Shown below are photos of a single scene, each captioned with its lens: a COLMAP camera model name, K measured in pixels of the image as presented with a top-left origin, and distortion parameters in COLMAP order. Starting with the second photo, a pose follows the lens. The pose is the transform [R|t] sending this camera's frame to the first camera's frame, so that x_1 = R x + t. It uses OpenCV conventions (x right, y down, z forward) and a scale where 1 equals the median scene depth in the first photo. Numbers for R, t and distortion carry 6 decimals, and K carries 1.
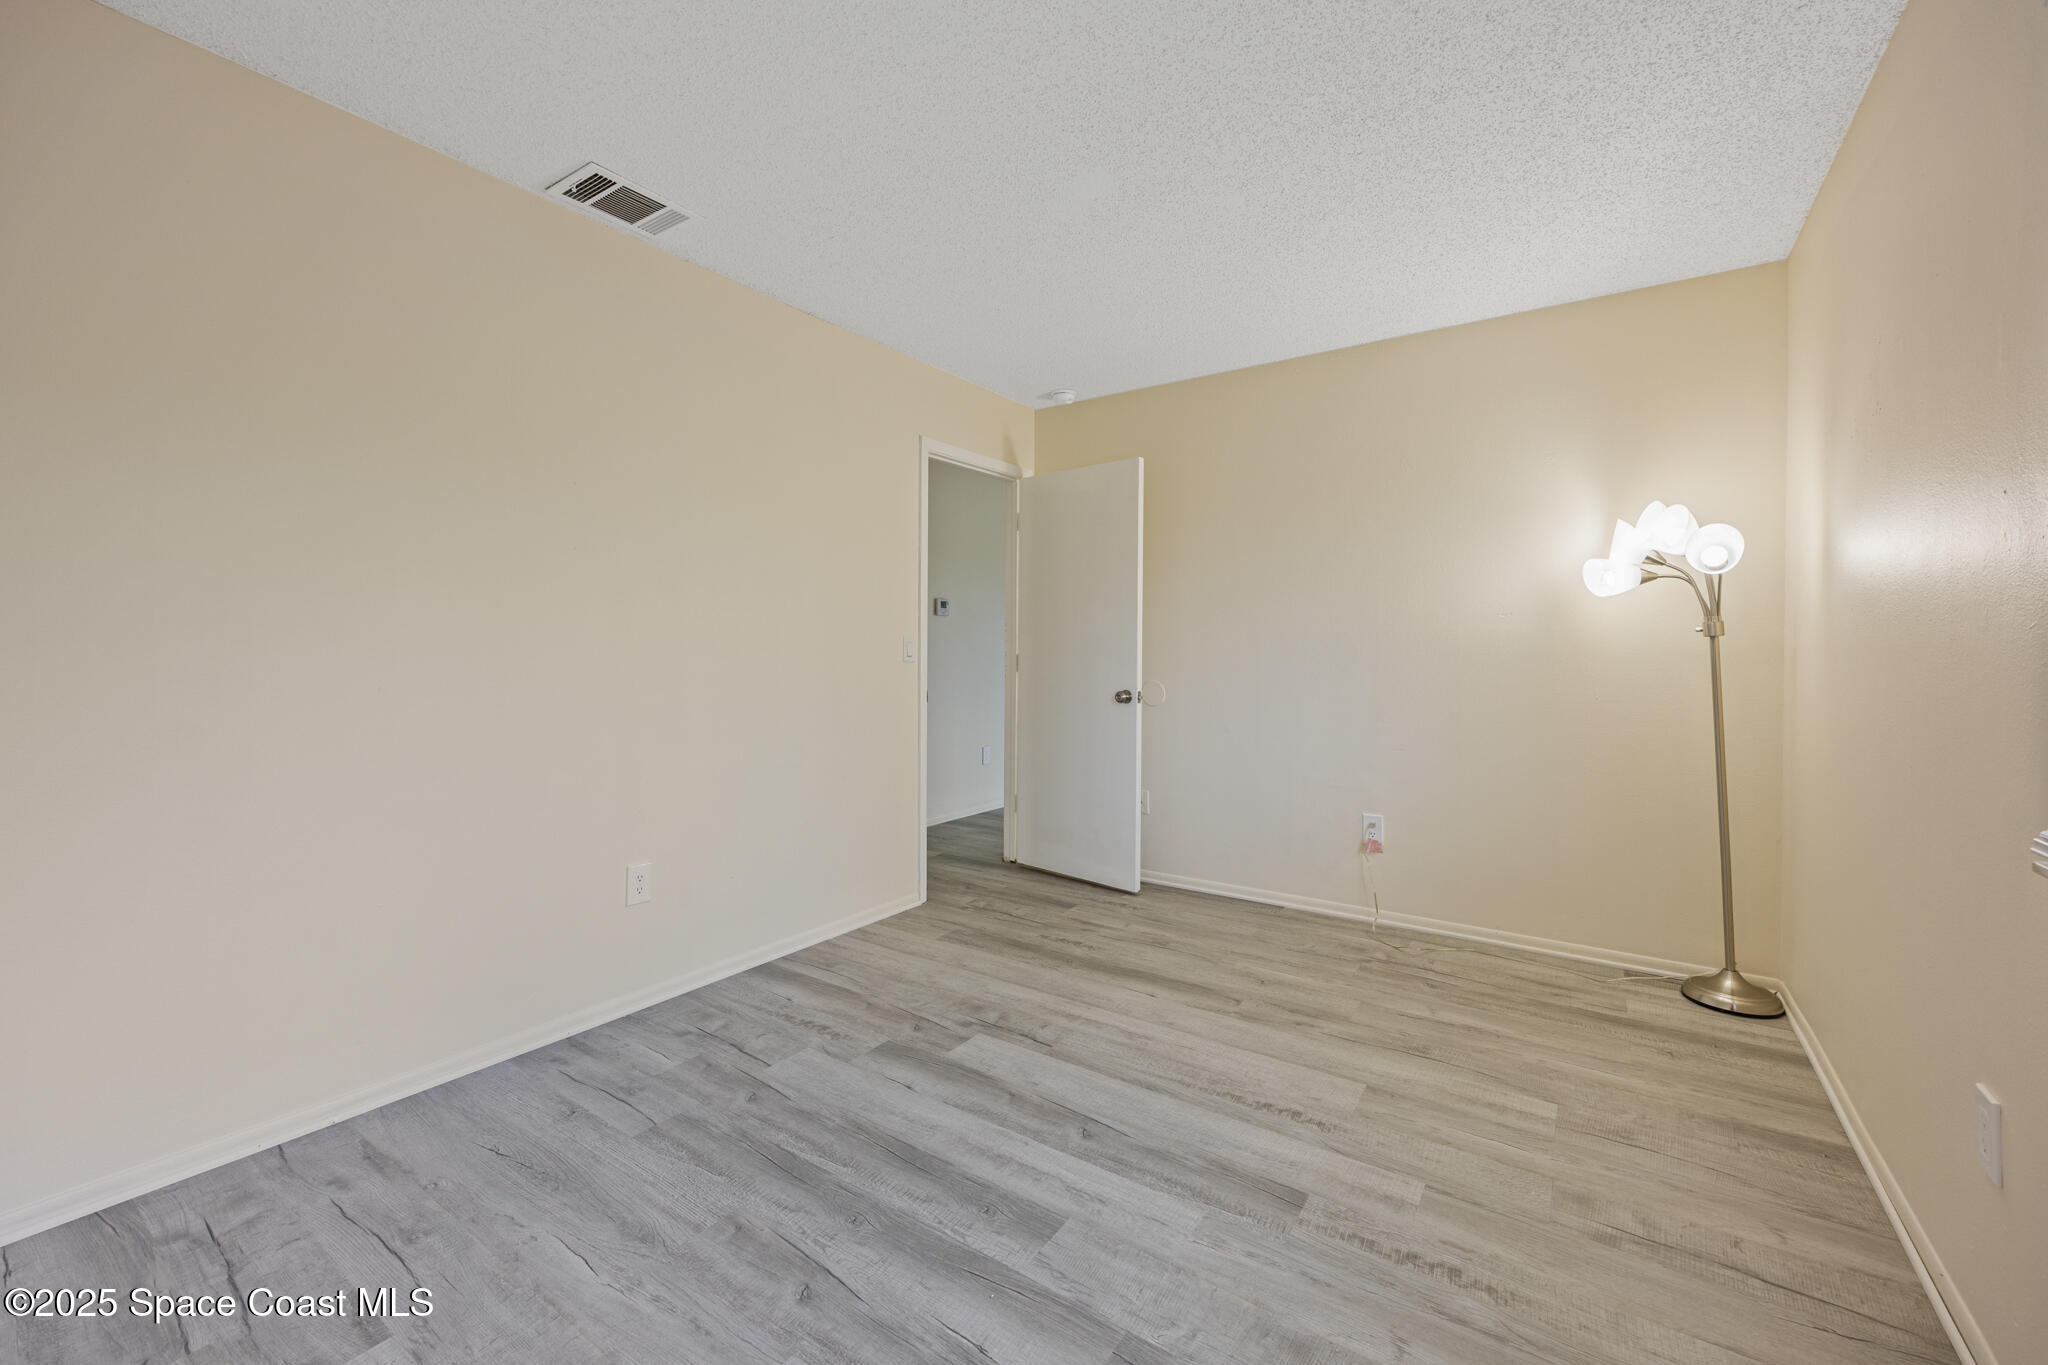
lens RADIAL K [[817.4, 0, 1018.0], [0, 817.4, 663.2], [0, 0, 1]] dist [0.007188, -0.000022]
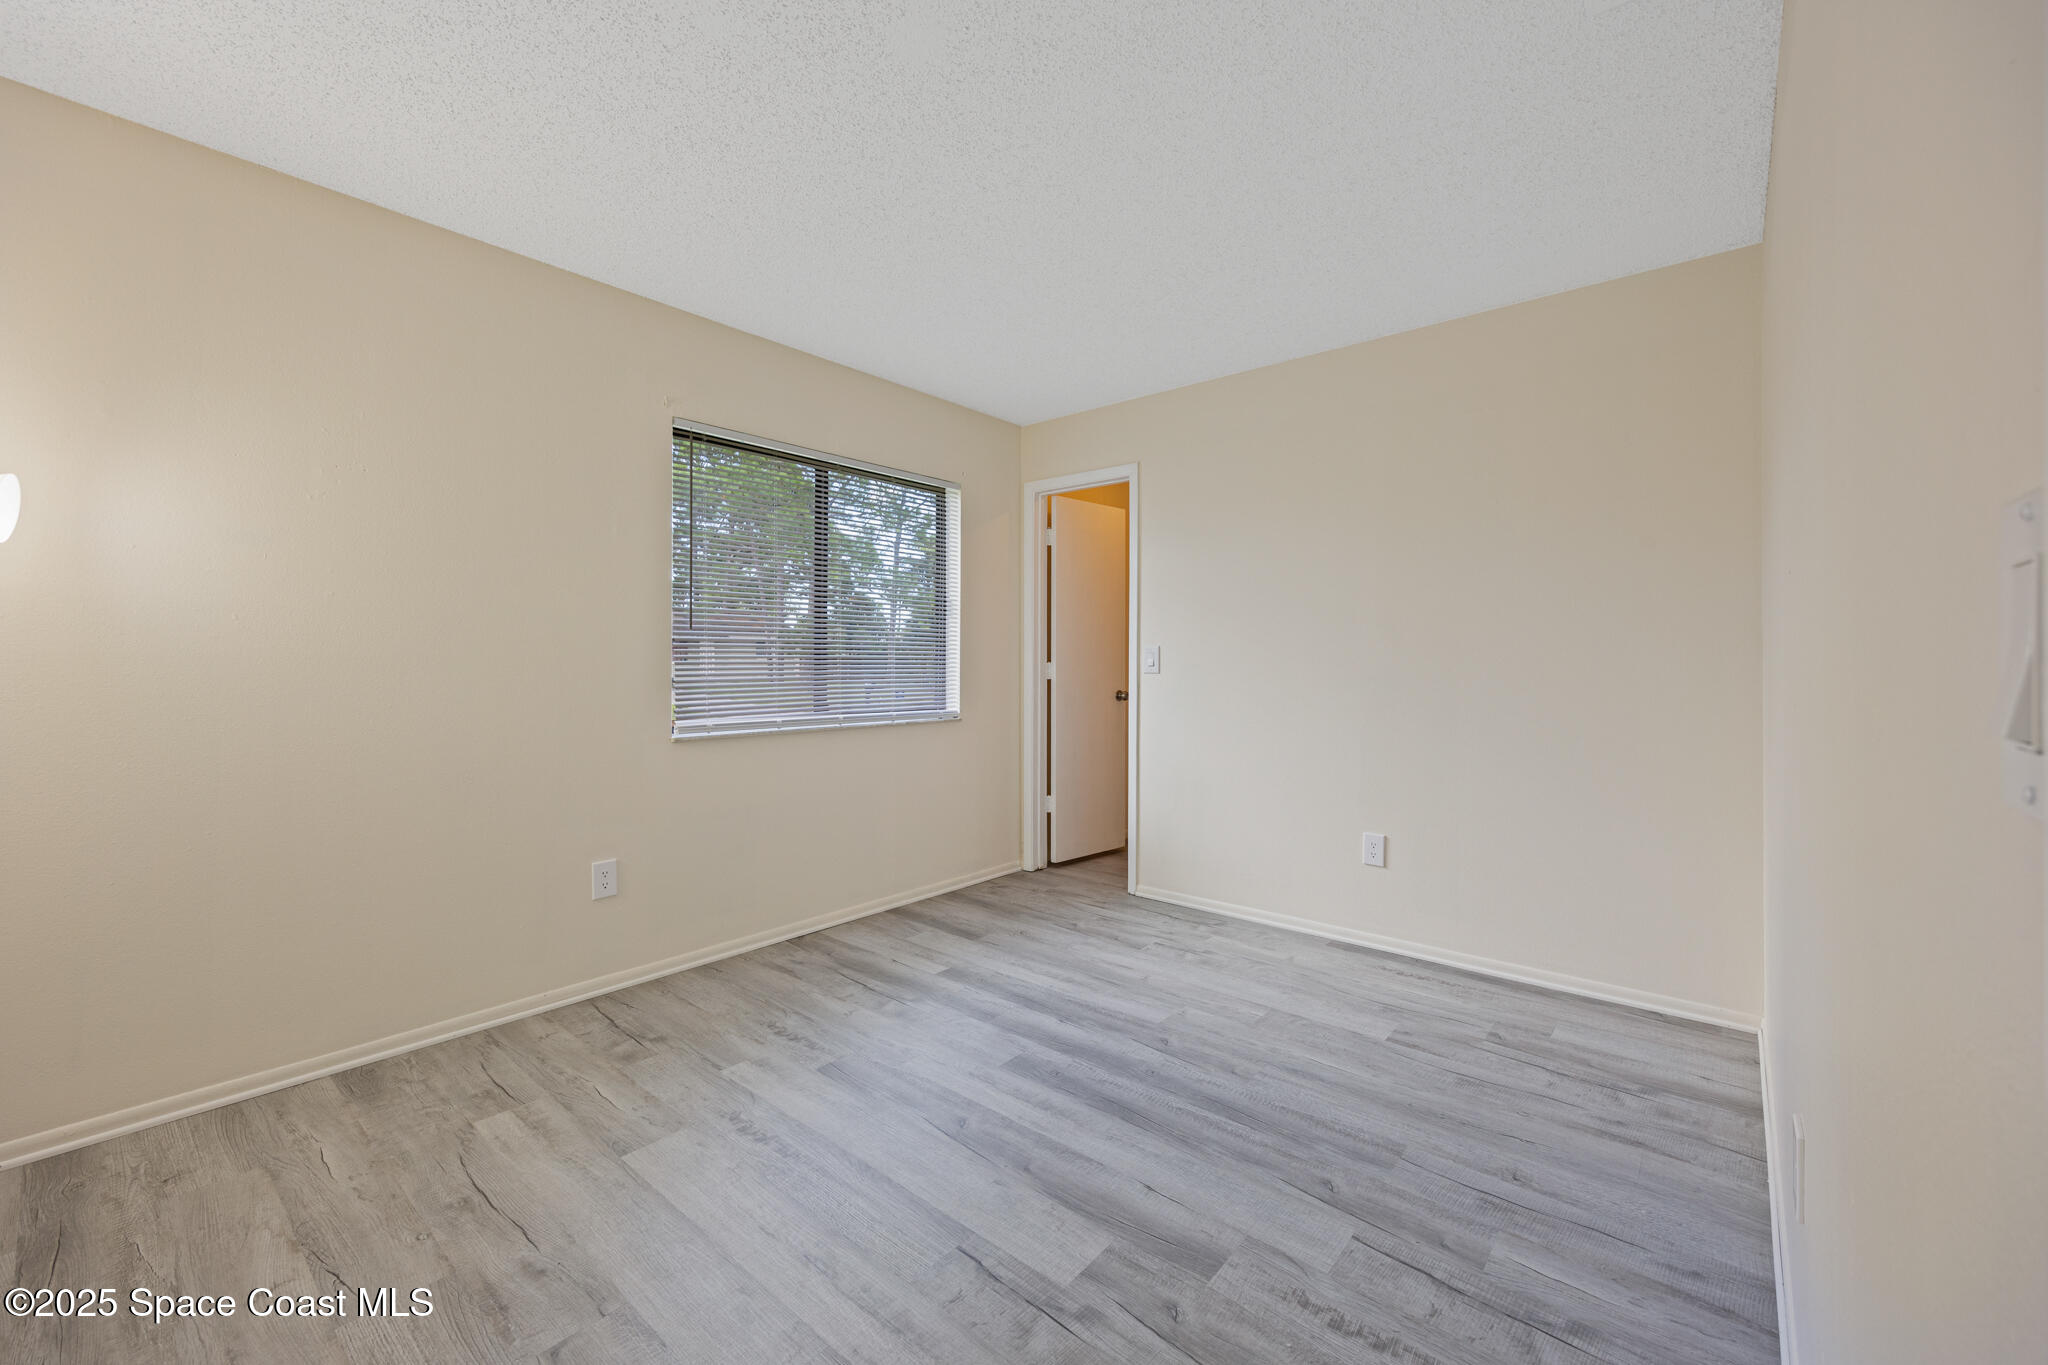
lens RADIAL K [[817.4, 0, 1018.0], [0, 817.4, 663.2], [0, 0, 1]] dist [0.007188, -0.000022]
pose [[-0.995229, -0.006173, 0.097375, -0.085994], [-0.004683, 0.999869, 0.015521, -0.029597], [-0.097458, 0.014991, -0.995127, 2.010469]]
